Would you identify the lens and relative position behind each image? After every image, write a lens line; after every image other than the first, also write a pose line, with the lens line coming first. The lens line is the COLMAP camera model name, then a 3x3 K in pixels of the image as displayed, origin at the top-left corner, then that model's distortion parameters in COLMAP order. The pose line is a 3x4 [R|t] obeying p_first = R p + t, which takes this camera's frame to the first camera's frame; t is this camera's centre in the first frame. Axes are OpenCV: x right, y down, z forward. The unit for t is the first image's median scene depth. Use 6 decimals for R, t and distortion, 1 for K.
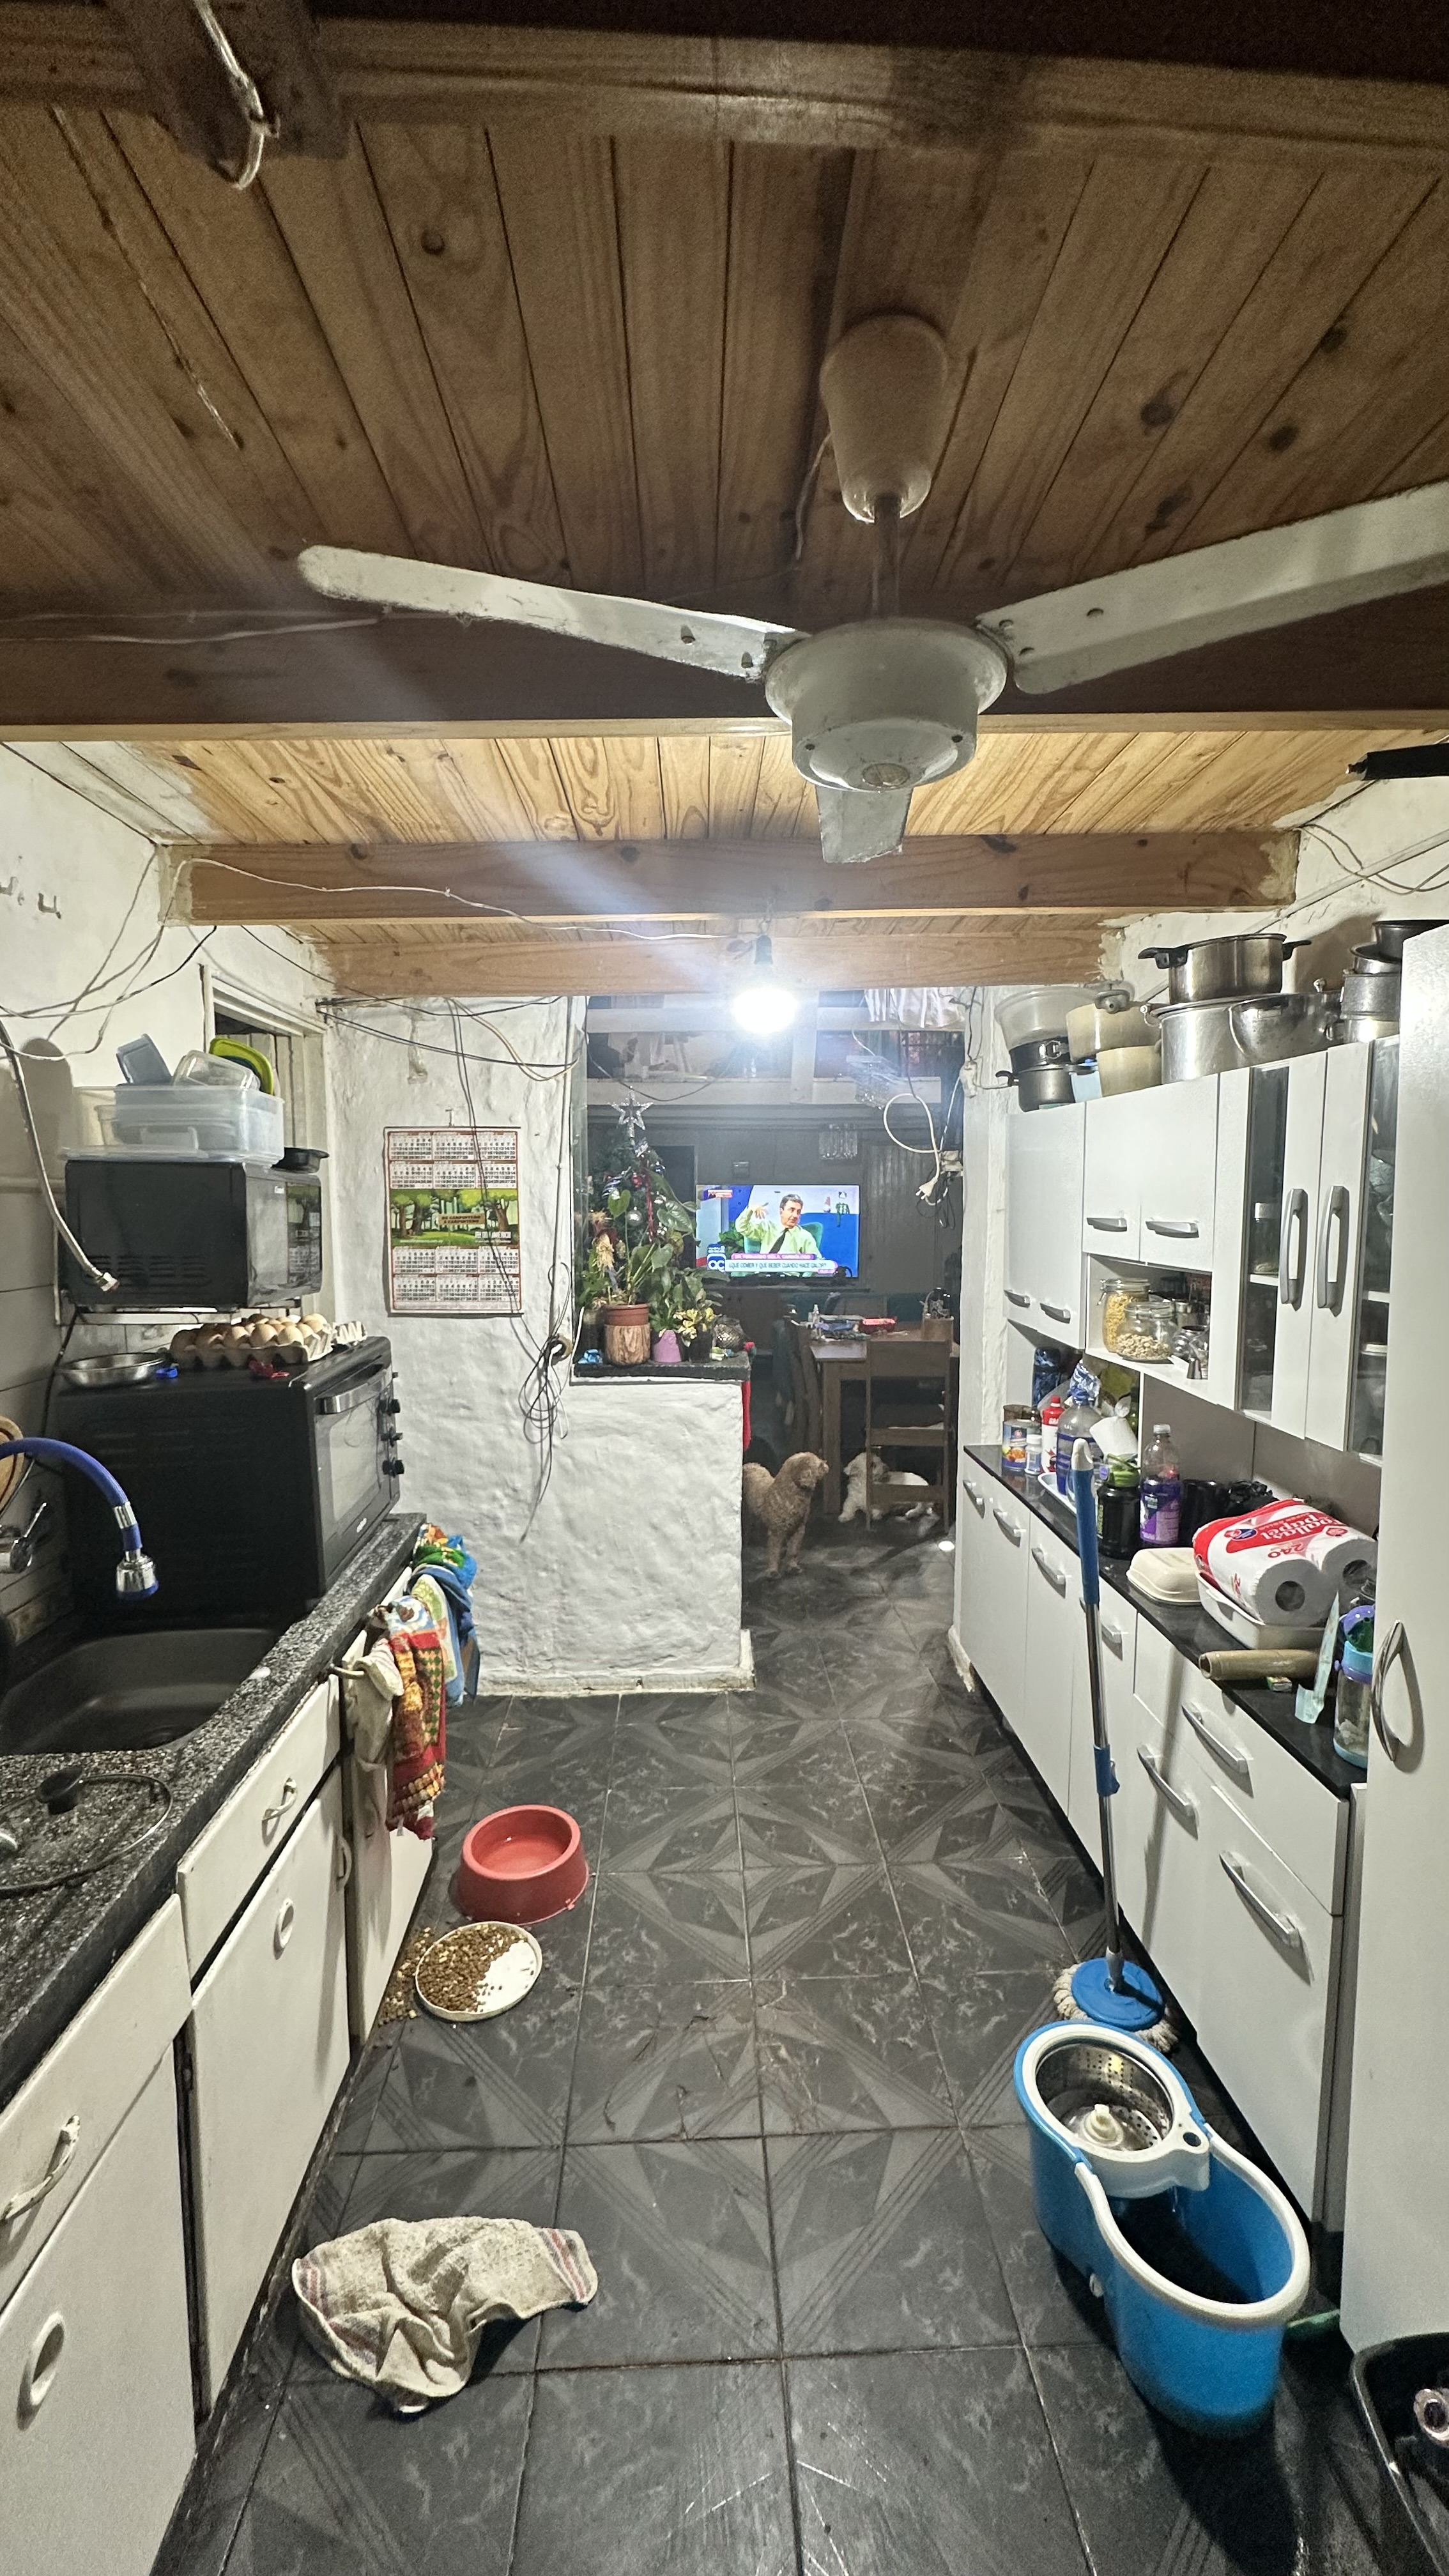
lens RADIAL K [[1022.3, 0, 724.4], [0, 1022.3, 1286.2], [0, 0, 1]] dist [-0.001890, 0.000042]
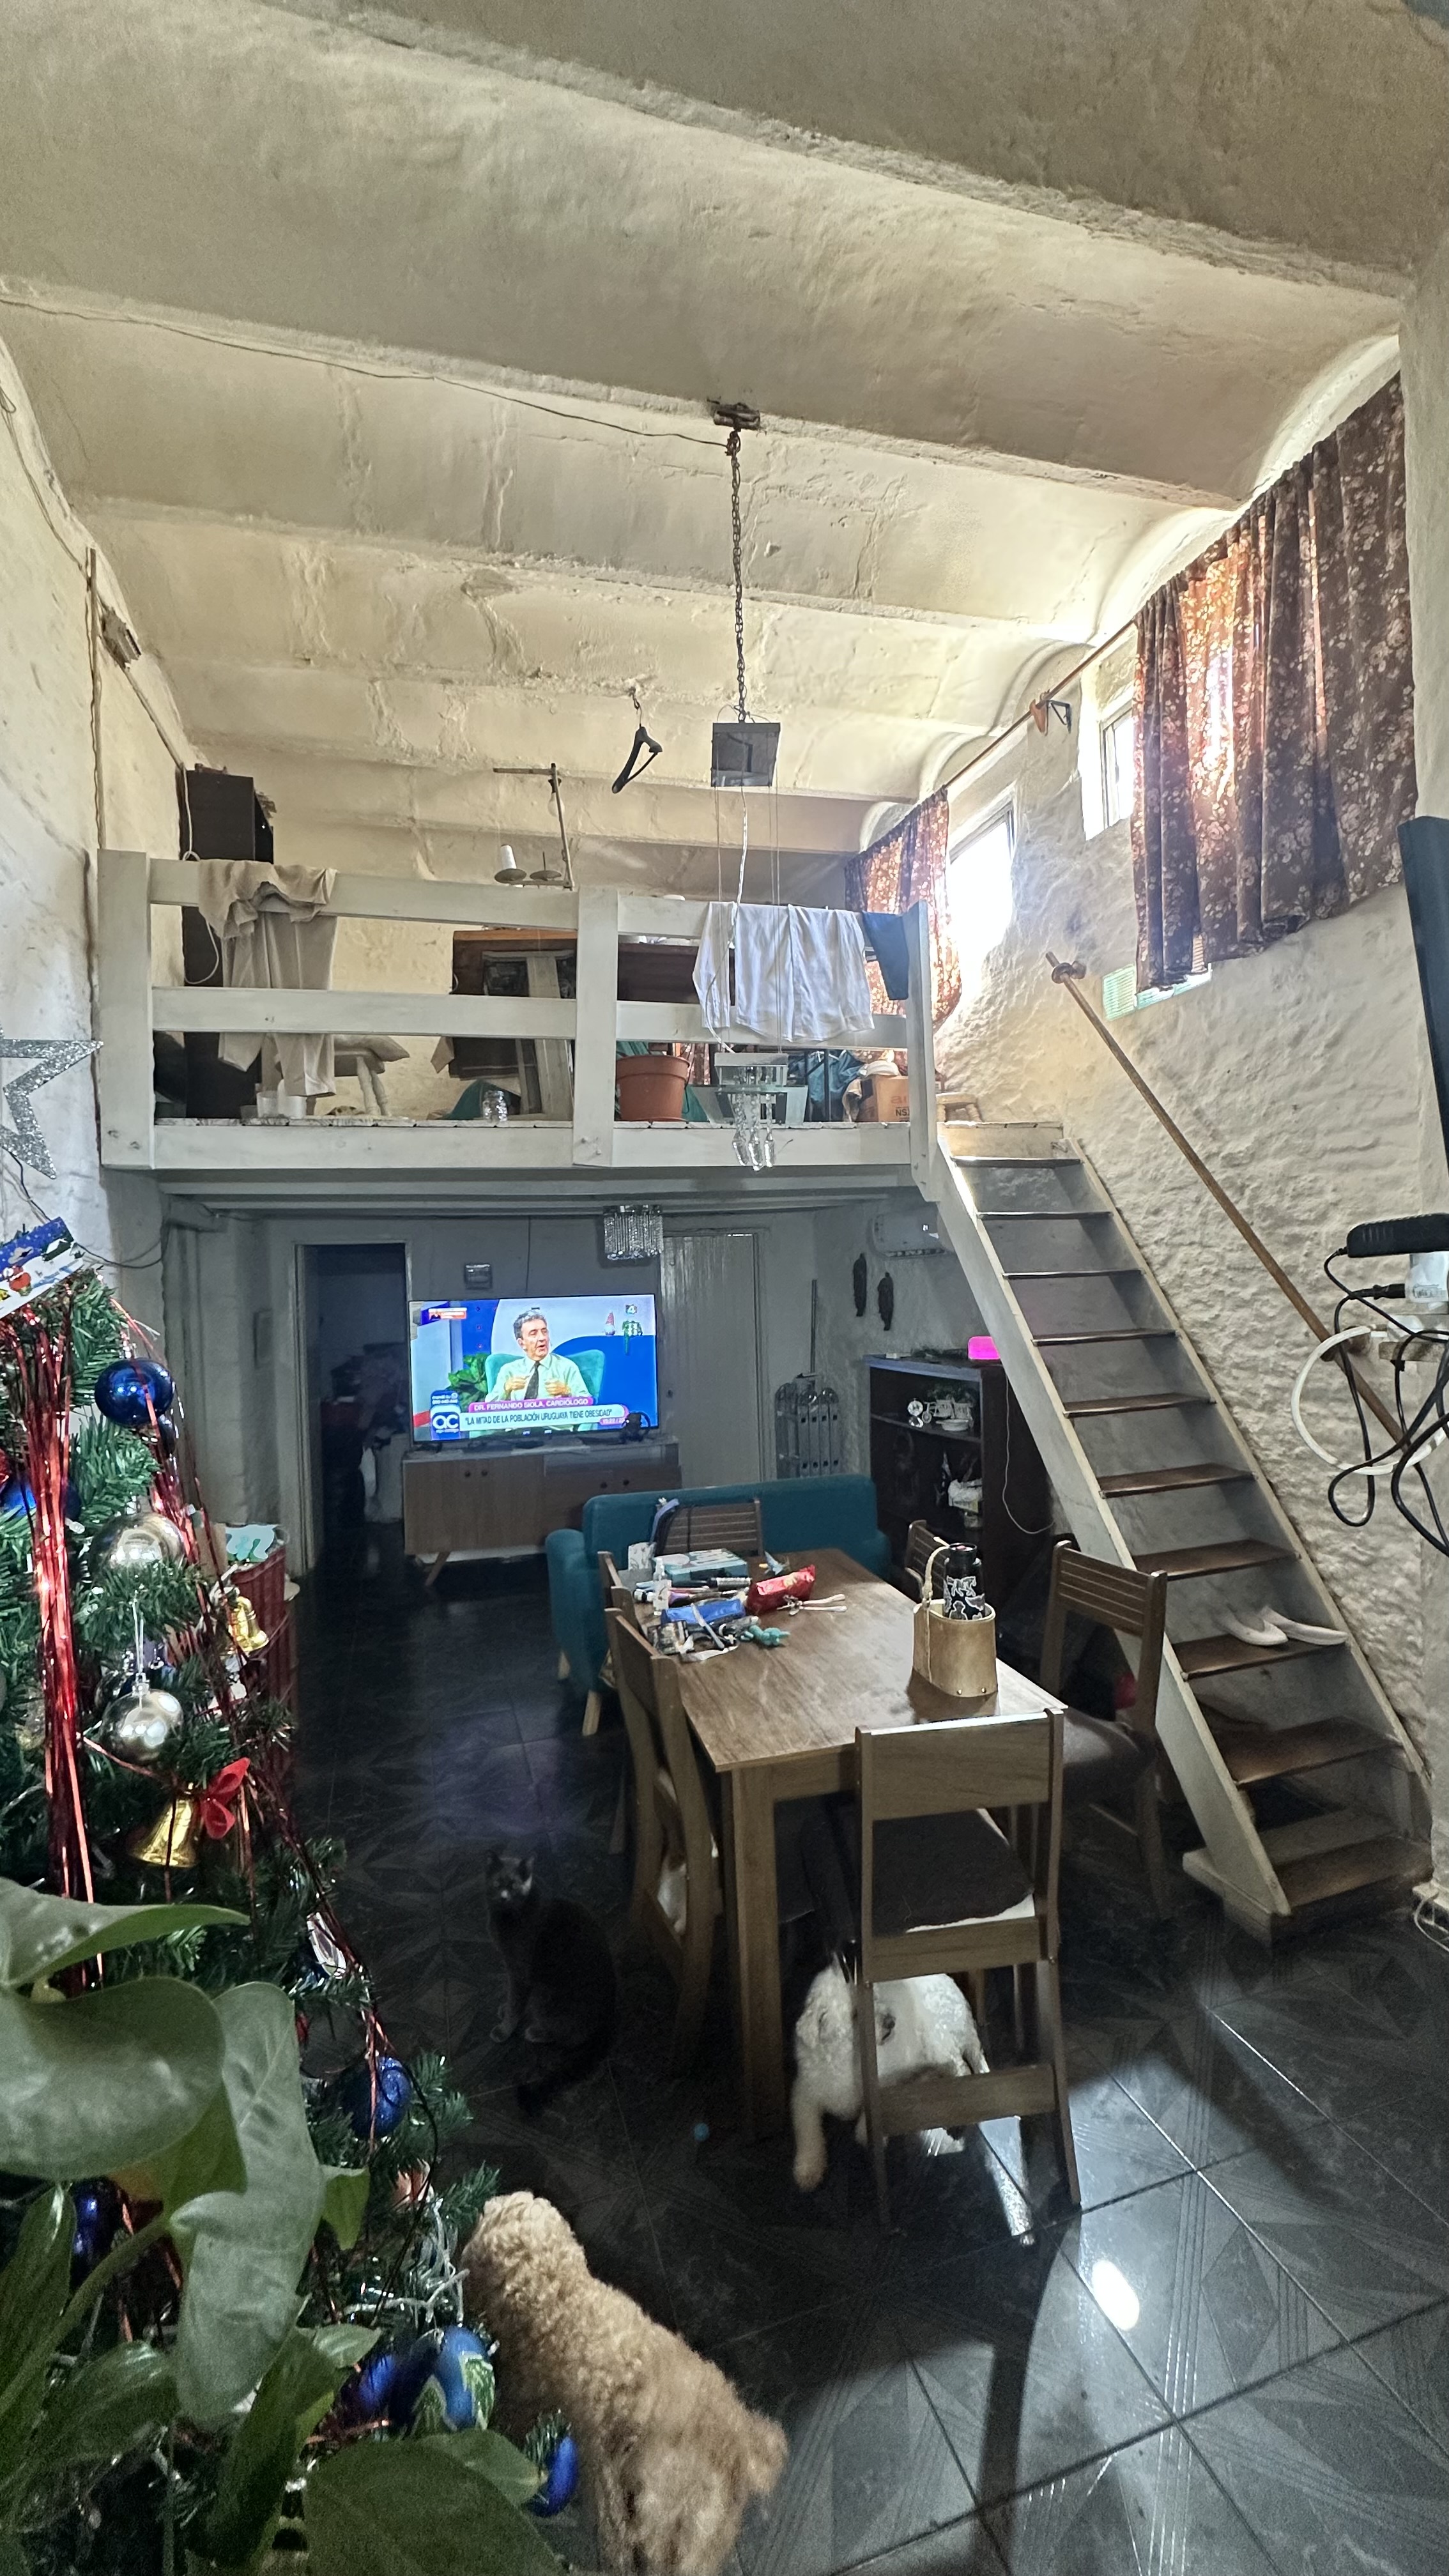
lens RADIAL K [[1022.3, 0, 724.4], [0, 1022.3, 1286.2], [0, 0, 1]] dist [-0.001890, 0.000042]
pose [[0.965585, -0.029998, 0.258351, -0.001526], [0.053788, 0.994884, -0.085513, -0.042541], [-0.254464, 0.096466, 0.962259, 0.314995]]
